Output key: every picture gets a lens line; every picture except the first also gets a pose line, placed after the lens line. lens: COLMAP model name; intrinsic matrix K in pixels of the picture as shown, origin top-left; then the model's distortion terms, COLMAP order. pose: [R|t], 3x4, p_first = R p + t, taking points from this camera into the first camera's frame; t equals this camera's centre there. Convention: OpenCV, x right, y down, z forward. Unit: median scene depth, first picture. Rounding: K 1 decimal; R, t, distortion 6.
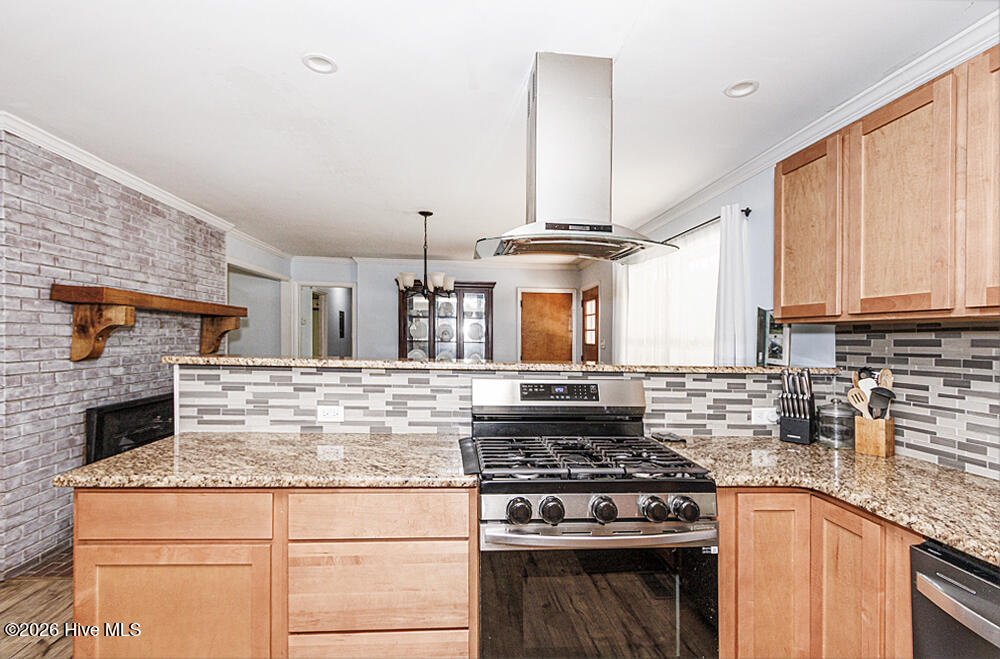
lens RADIAL K [[470.1, 0, 496.0], [0, 470.1, 334.7], [0, 0, 1]] dist [0.001064, 0.000215]
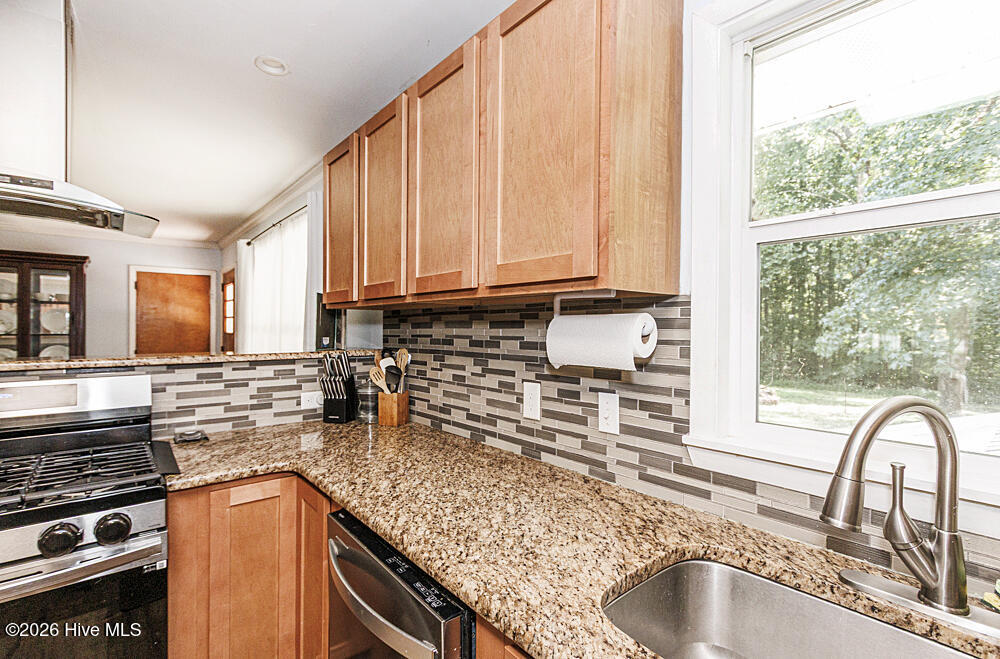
lens RADIAL K [[462.7, 0, 500.6], [0, 462.7, 324.6], [0, 0, 1]] dist [0.000525, 0.000004]
pose [[0.811702, -0.014241, 0.583899, 0.317606], [0.011494, 0.999899, 0.008410, 0.006528], [-0.583959, -0.000115, 0.811783, -0.046578]]
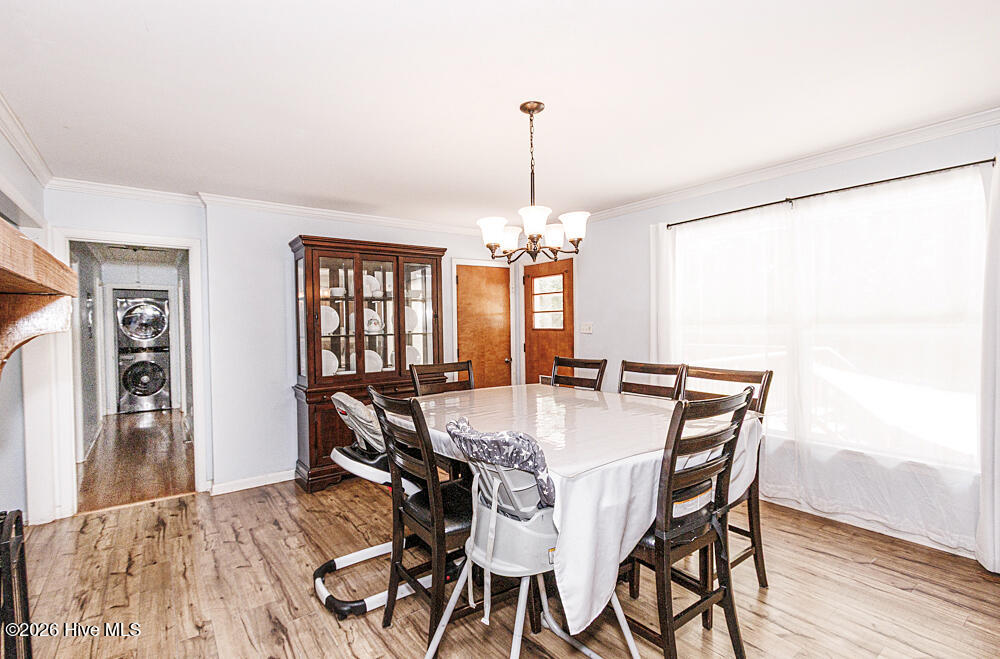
lens RADIAL K [[462.7, 0, 500.6], [0, 462.7, 324.6], [0, 0, 1]] dist [0.000525, 0.000004]
pose [[0.843626, -0.044204, 0.535109, -0.937114], [0.034996, 0.999013, 0.027352, -0.037451], [-0.535790, -0.004348, 0.844340, 1.074899]]
